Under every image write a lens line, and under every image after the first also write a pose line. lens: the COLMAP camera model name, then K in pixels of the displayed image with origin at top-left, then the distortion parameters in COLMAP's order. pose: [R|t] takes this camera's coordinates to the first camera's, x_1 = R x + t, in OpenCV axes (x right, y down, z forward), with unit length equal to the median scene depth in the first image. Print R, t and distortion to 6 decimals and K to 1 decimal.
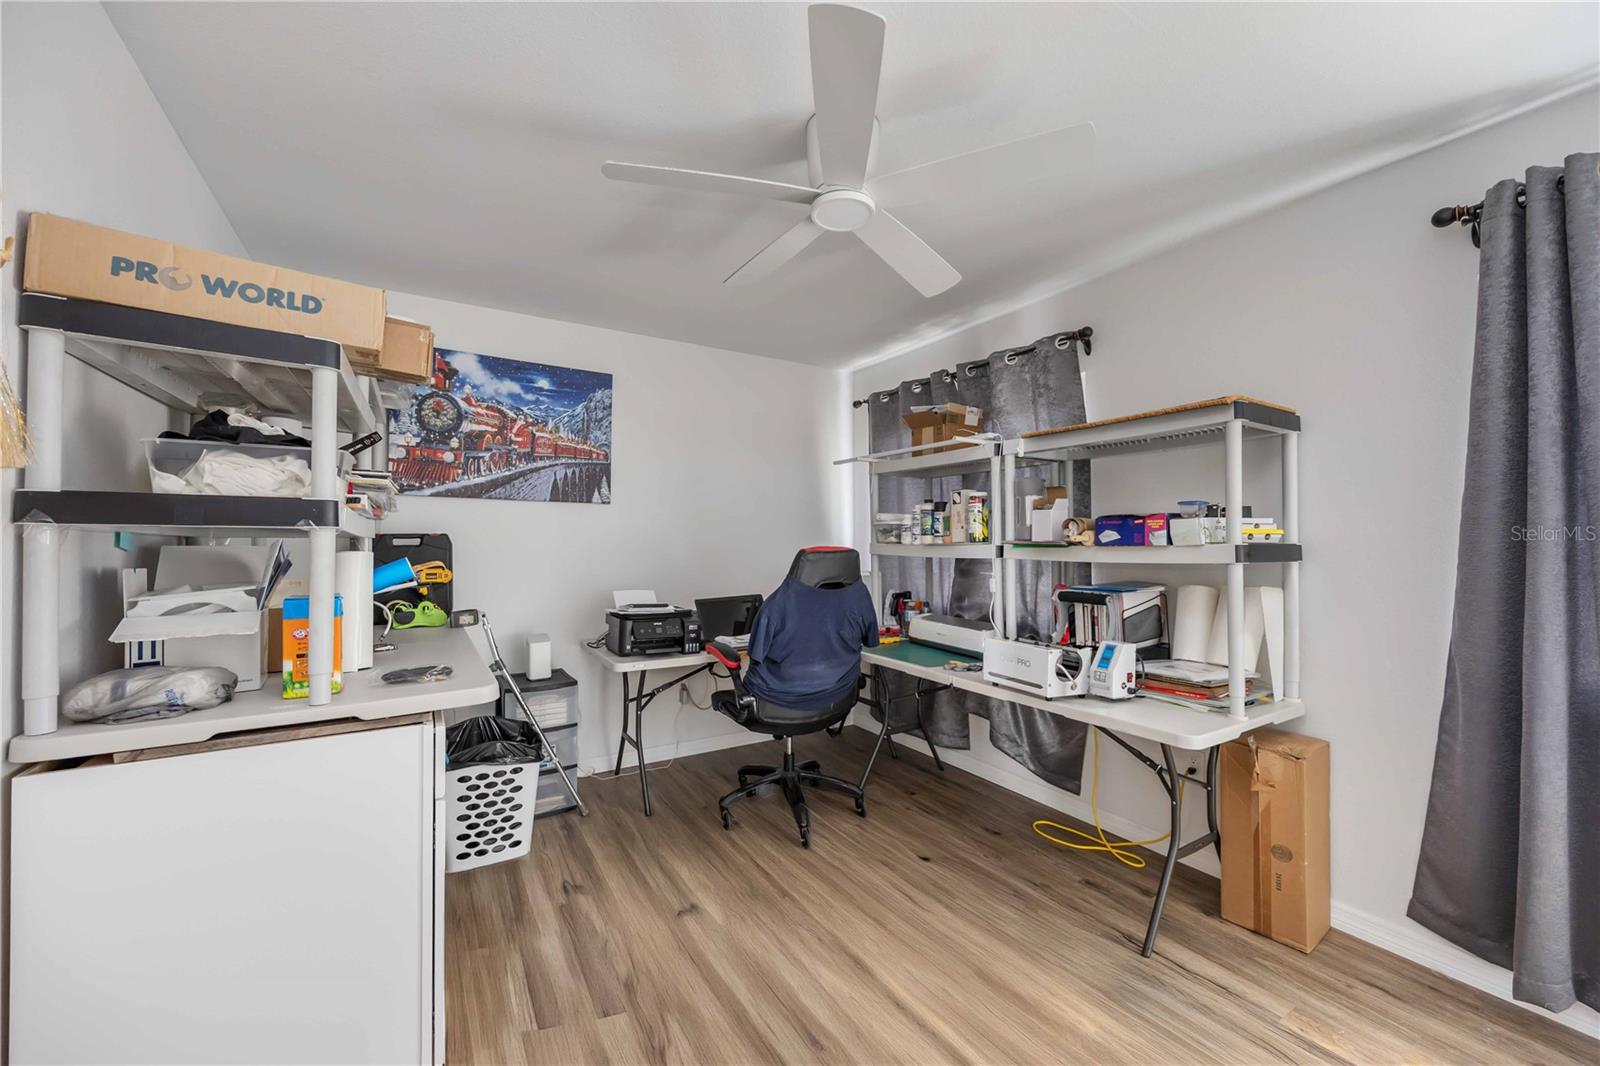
lens RADIAL K [[644.2, 0, 803.8], [0, 644.2, 532.0], [0, 0, 1]] dist [-0.001121, -0.000082]
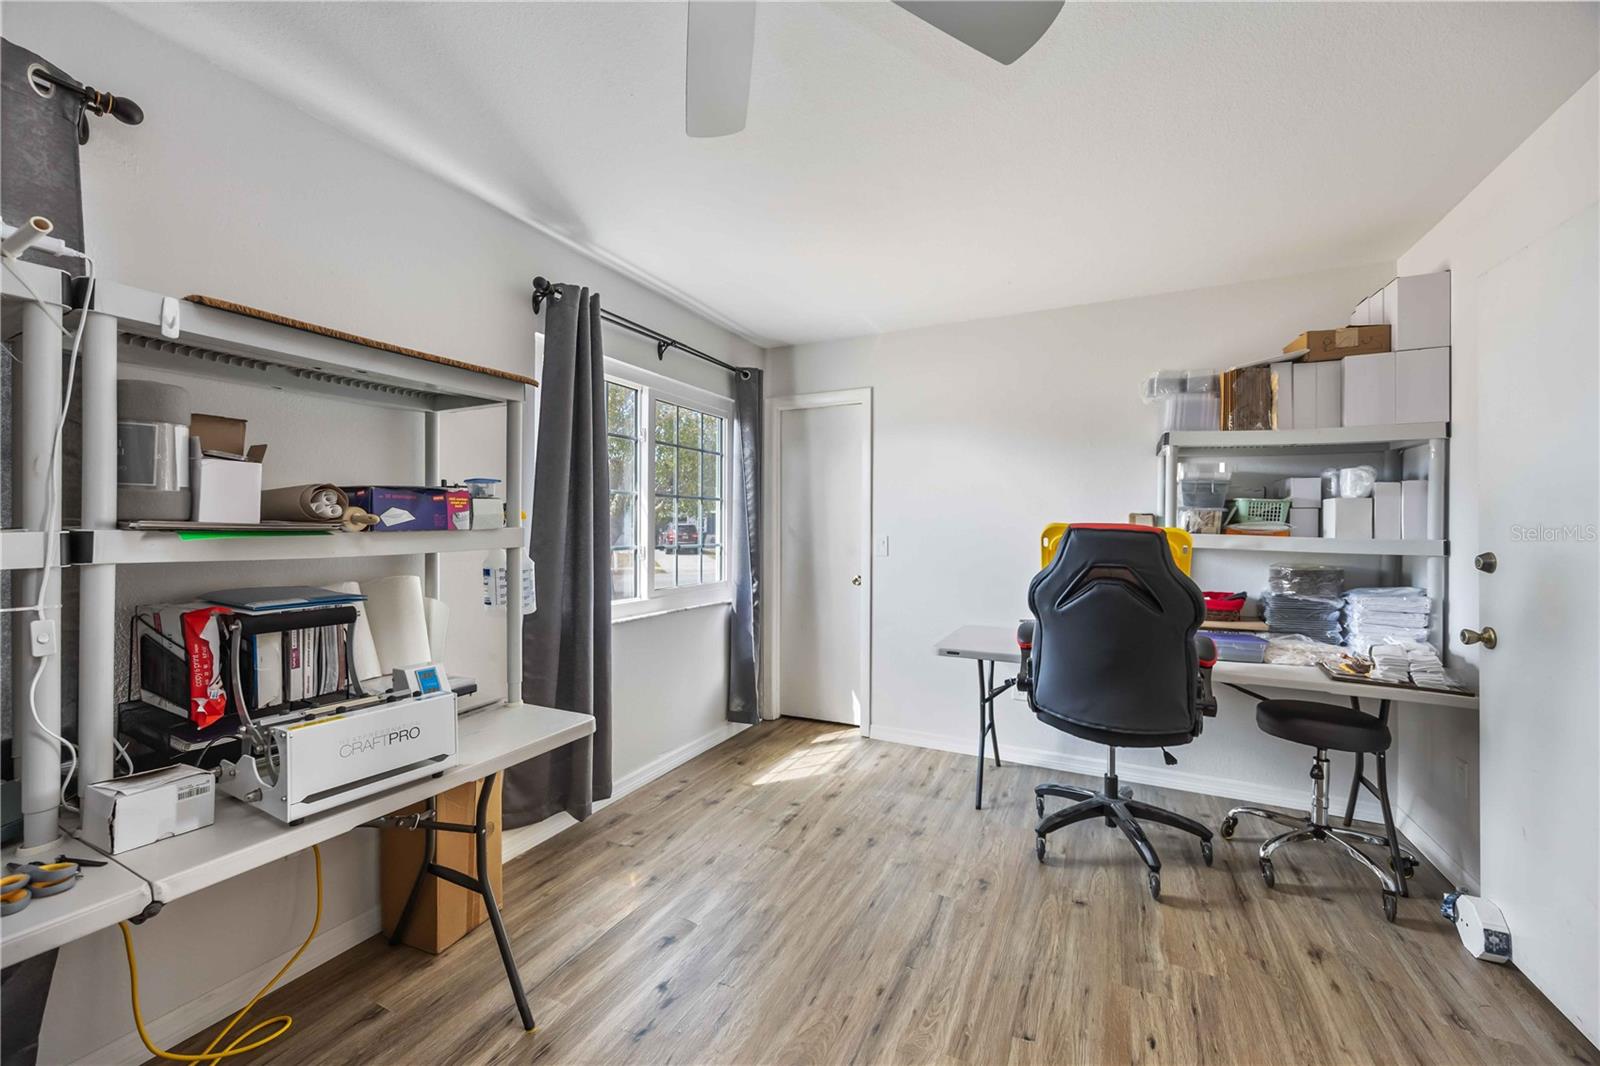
lens RADIAL K [[644.2, 0, 803.8], [0, 644.2, 532.0], [0, 0, 1]] dist [-0.001121, -0.000082]
pose [[-0.553629, -0.003378, 0.832756, -0.351167], [-0.012651, 0.999910, -0.004354, 0.021368], [-0.832667, -0.012946, -0.553622, 1.064536]]
